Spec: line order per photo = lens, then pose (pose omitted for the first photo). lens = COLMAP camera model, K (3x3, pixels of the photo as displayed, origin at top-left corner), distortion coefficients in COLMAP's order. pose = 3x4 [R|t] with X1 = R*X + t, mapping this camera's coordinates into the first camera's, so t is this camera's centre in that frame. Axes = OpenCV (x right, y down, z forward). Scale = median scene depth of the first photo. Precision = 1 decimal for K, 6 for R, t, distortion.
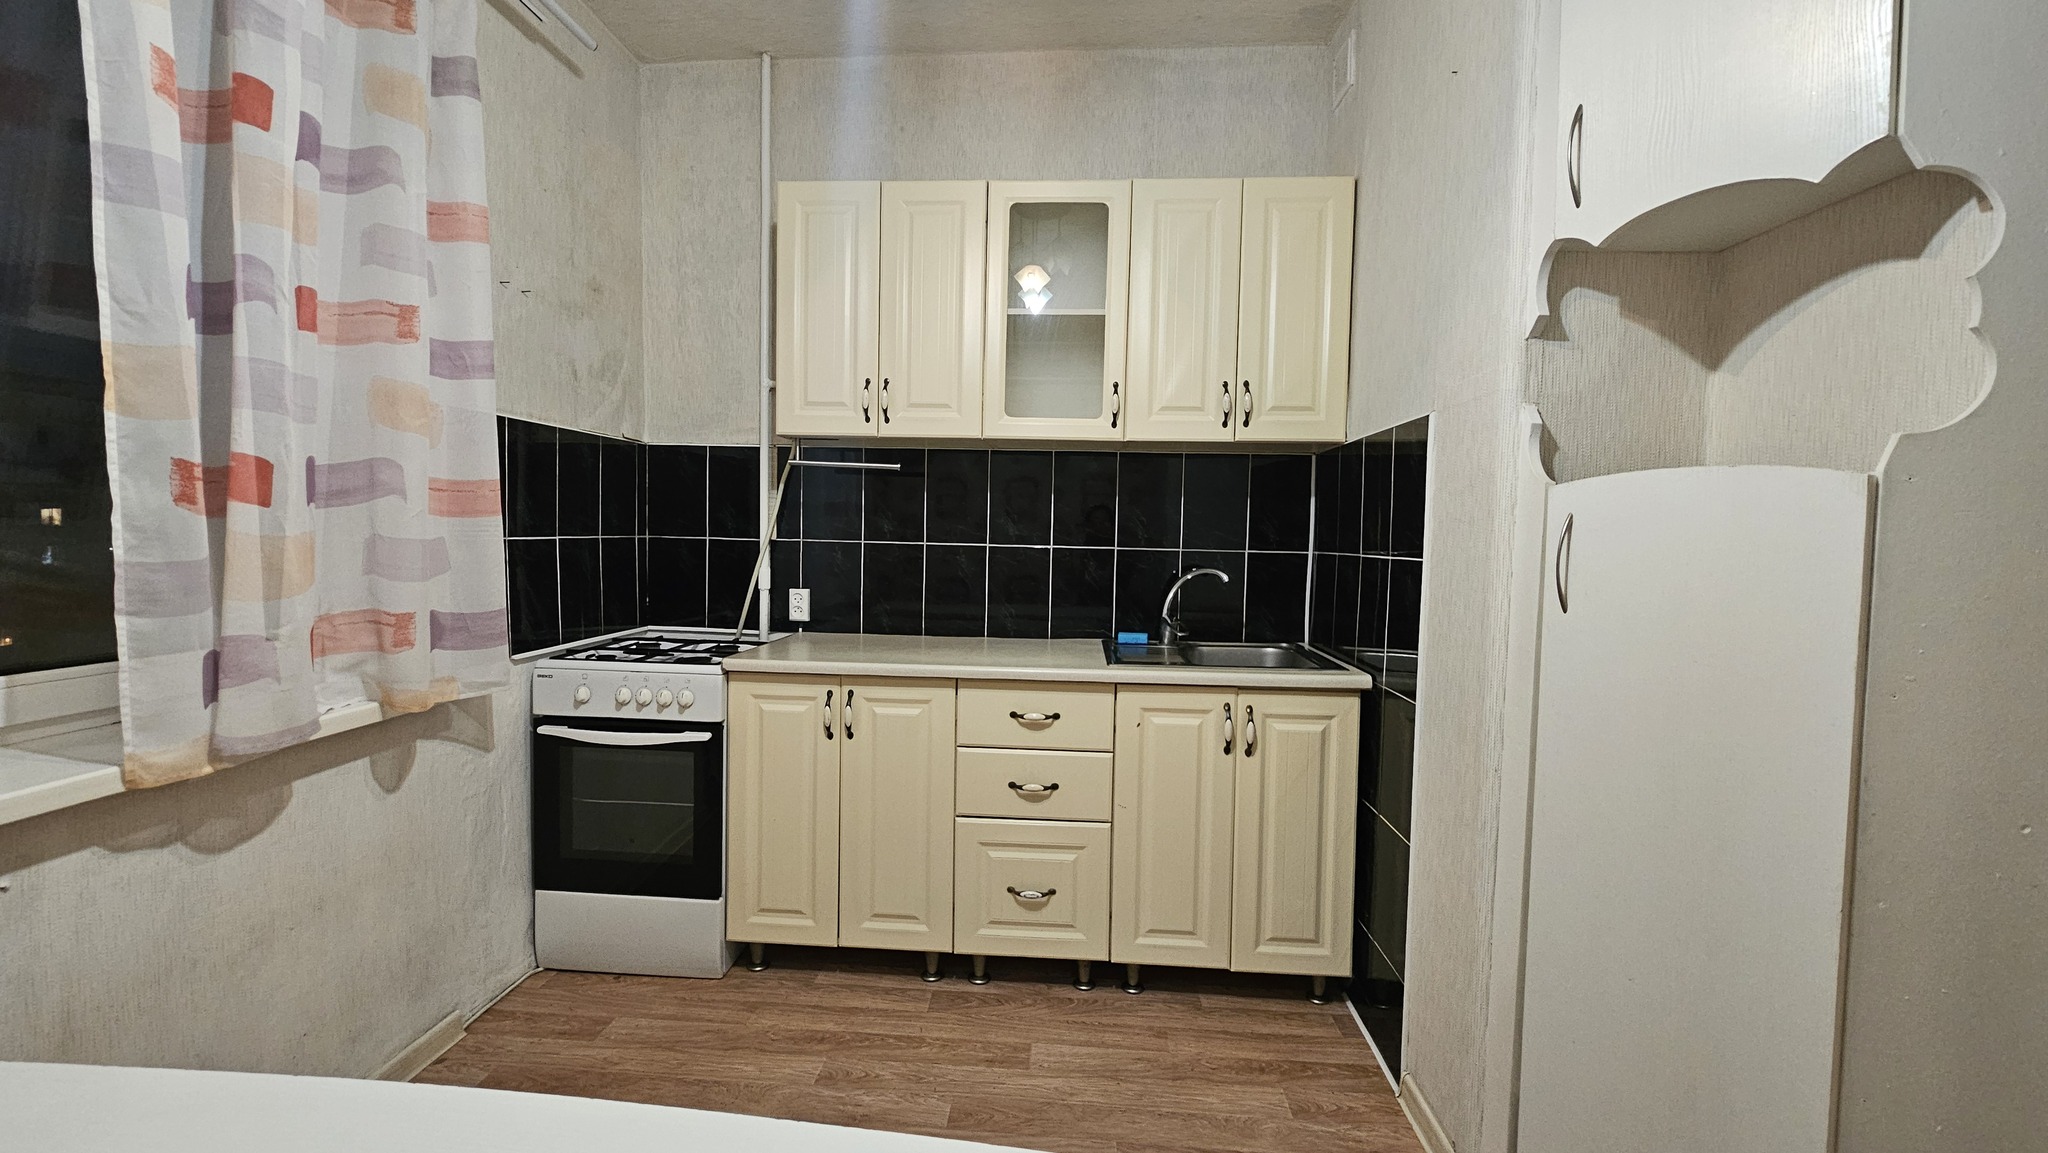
lens RADIAL K [[842.7, 0, 1018.1], [0, 842.7, 570.7], [0, 0, 1]] dist [-0.004319, 0.002176]
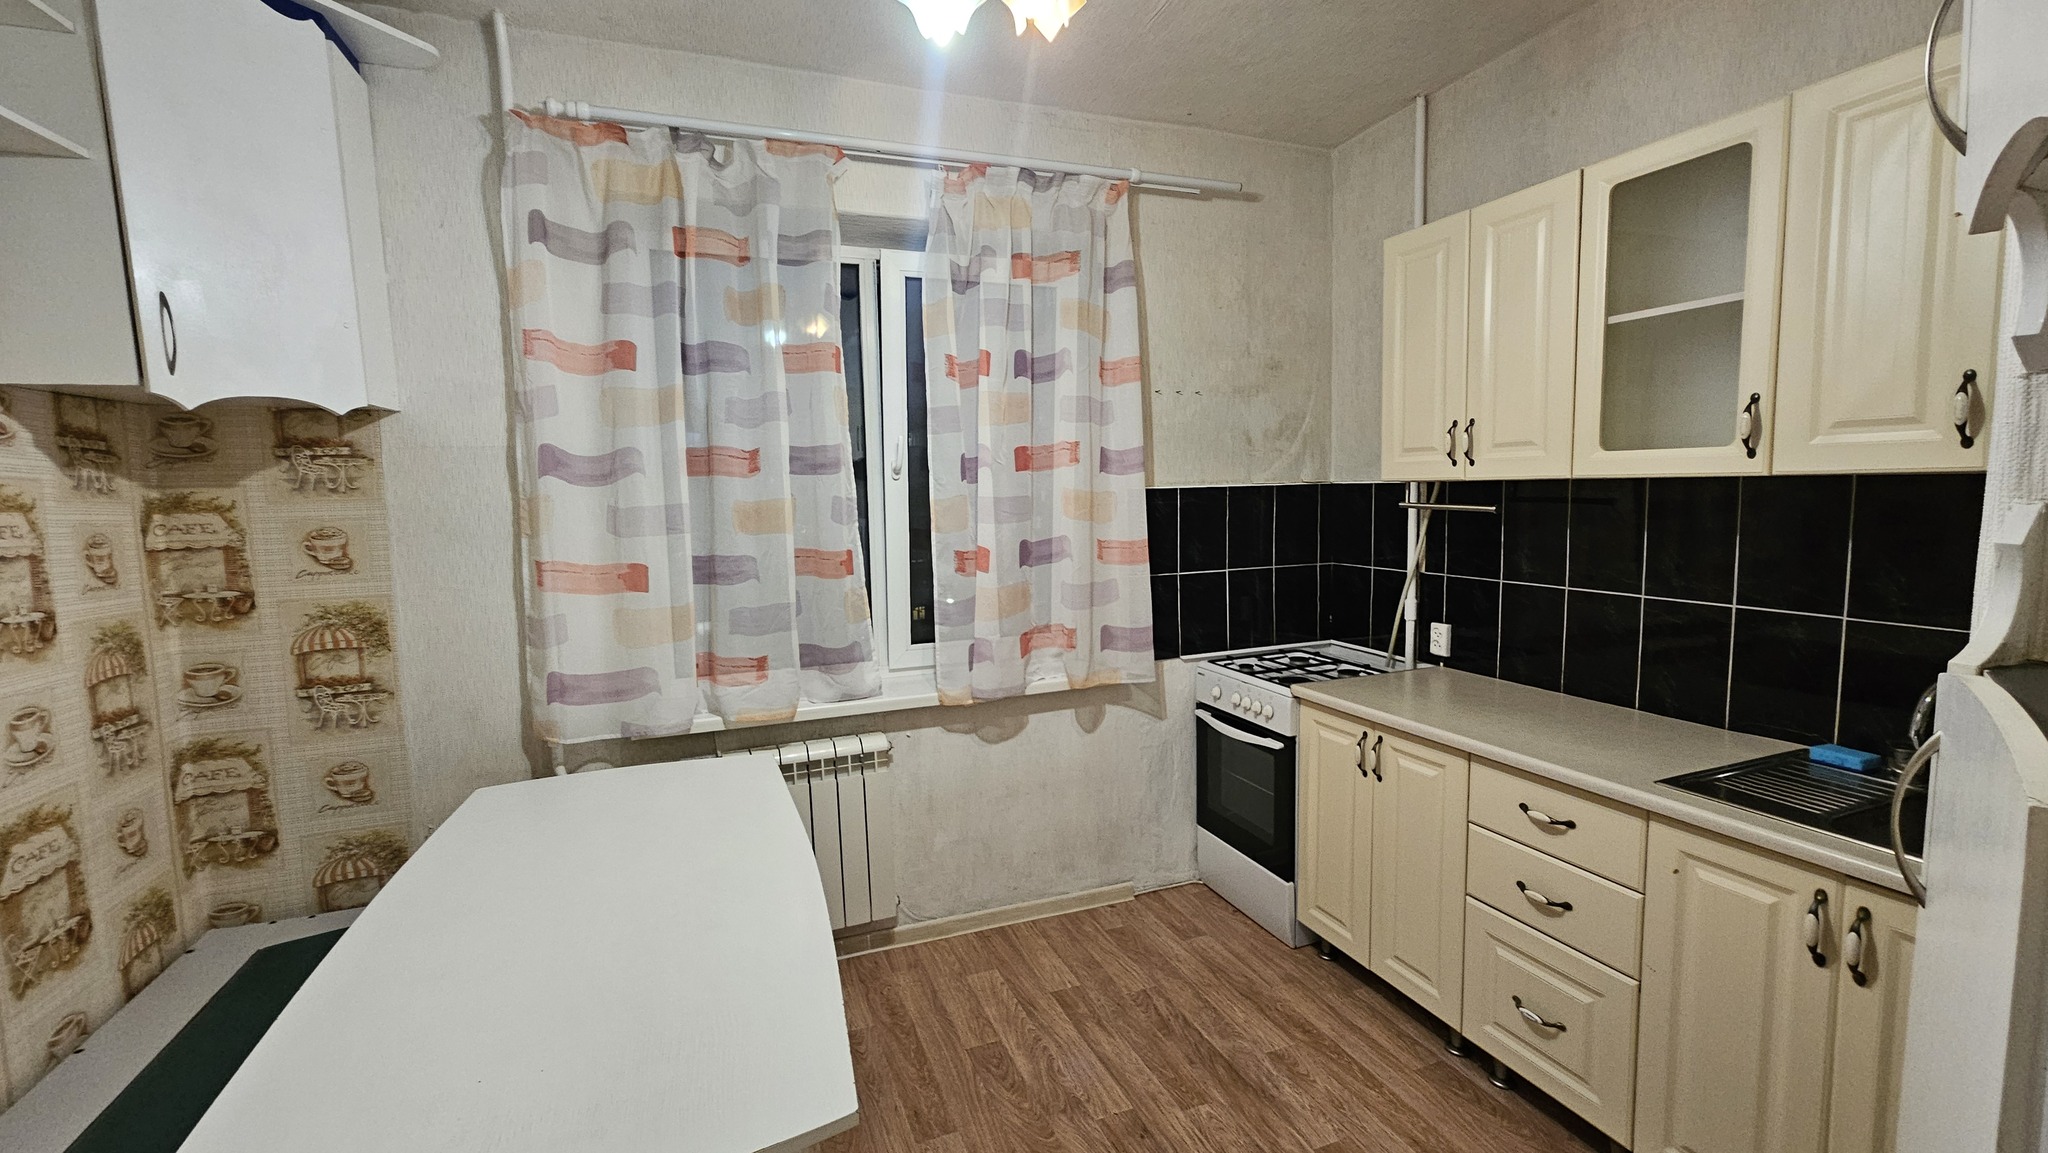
lens RADIAL K [[842.7, 0, 1007.7], [0, 842.7, 568.6], [0, 0, 1]] dist [-0.004319, 0.002176]
pose [[0.416143, 0.055158, -0.907625, 0.546277], [-0.009471, 0.998367, 0.056330, -0.120624], [0.909250, -0.014845, 0.415986, 0.146564]]
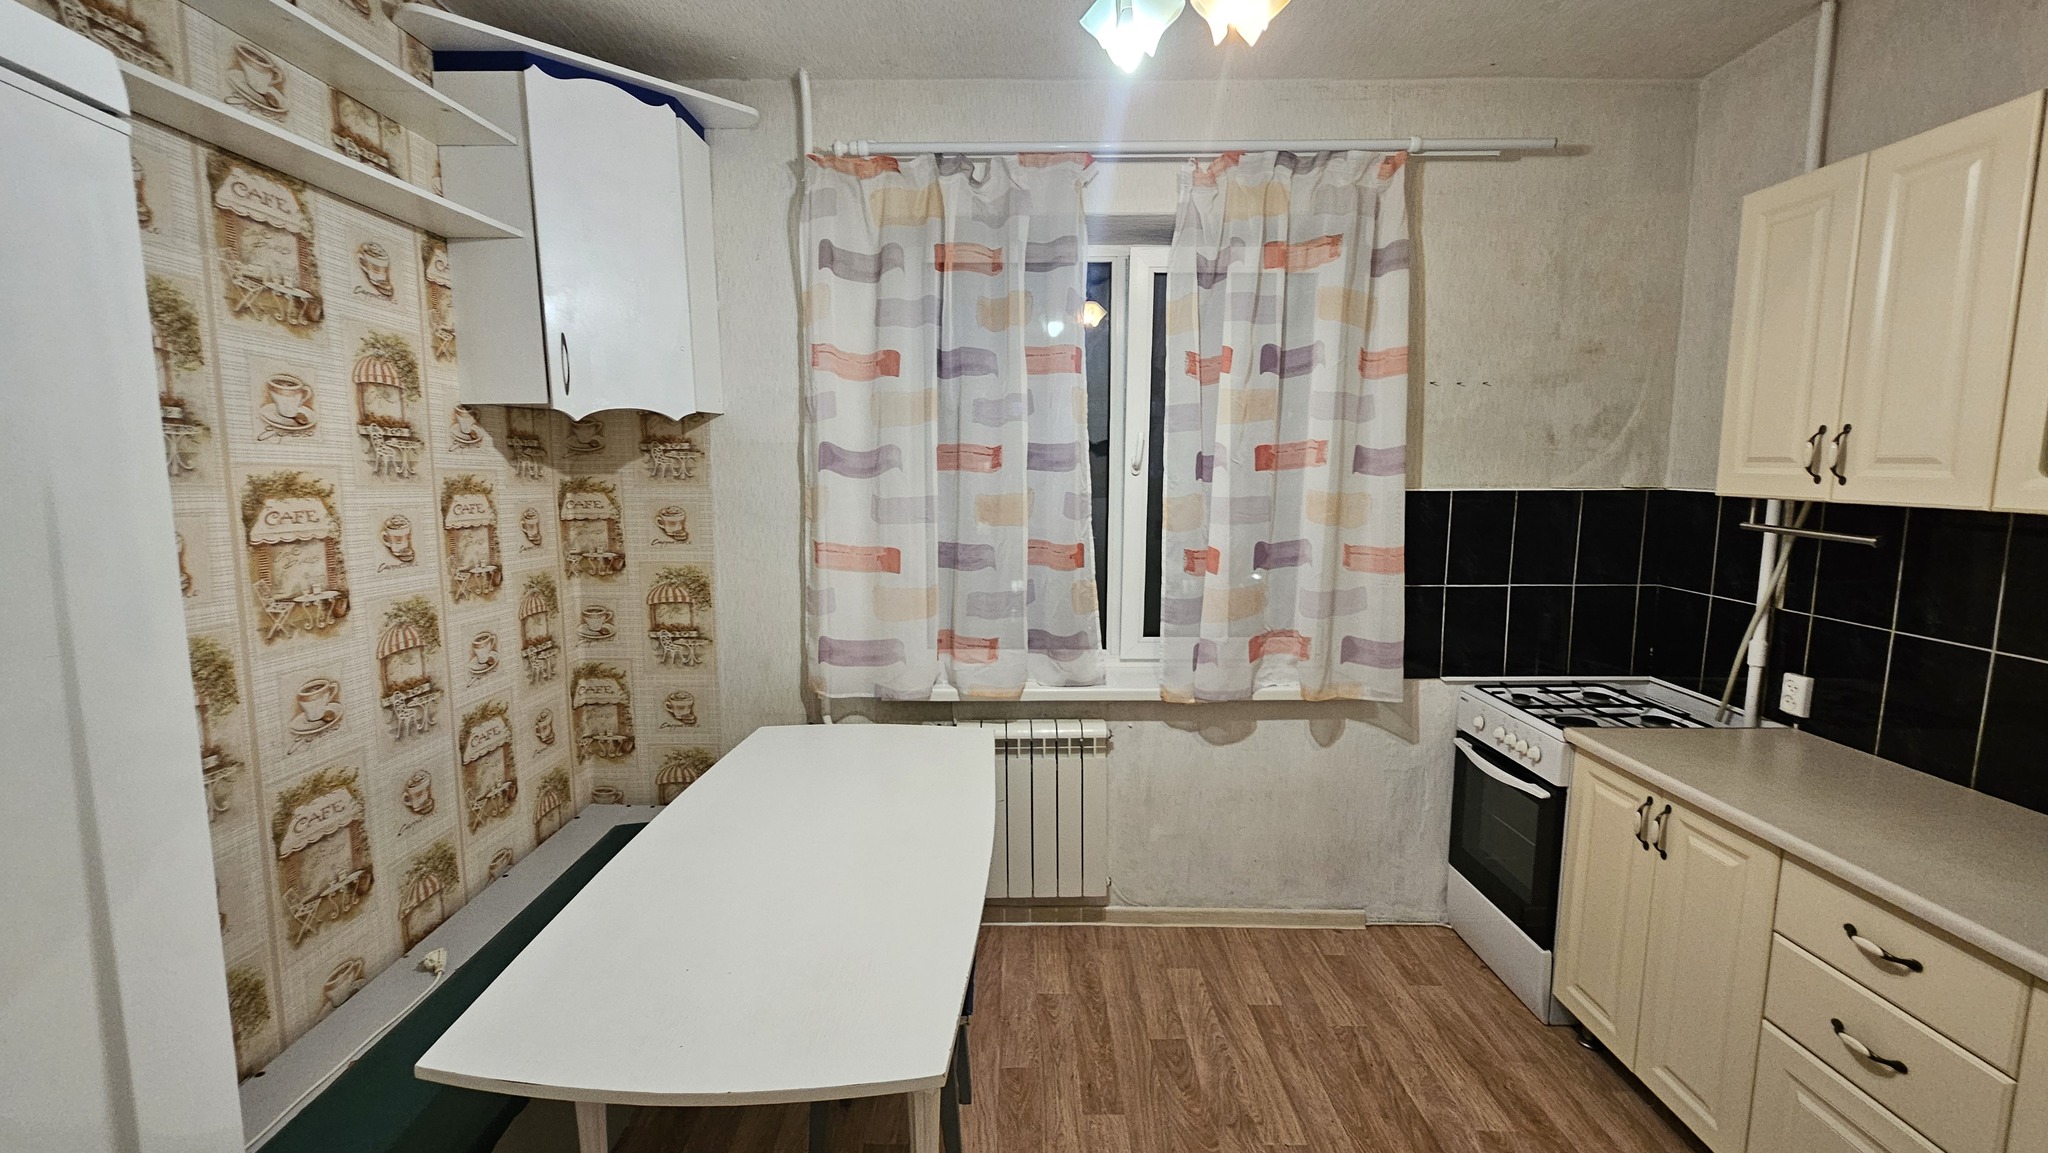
lens RADIAL K [[842.7, 0, 1006.9], [0, 842.7, 568.1], [0, 0, 1]] dist [-0.004319, 0.002176]
pose [[0.062923, 0.105866, -0.992388, 0.598265], [-0.041745, 0.993767, 0.103366, -0.165132], [0.997145, 0.034923, 0.066950, 0.247787]]
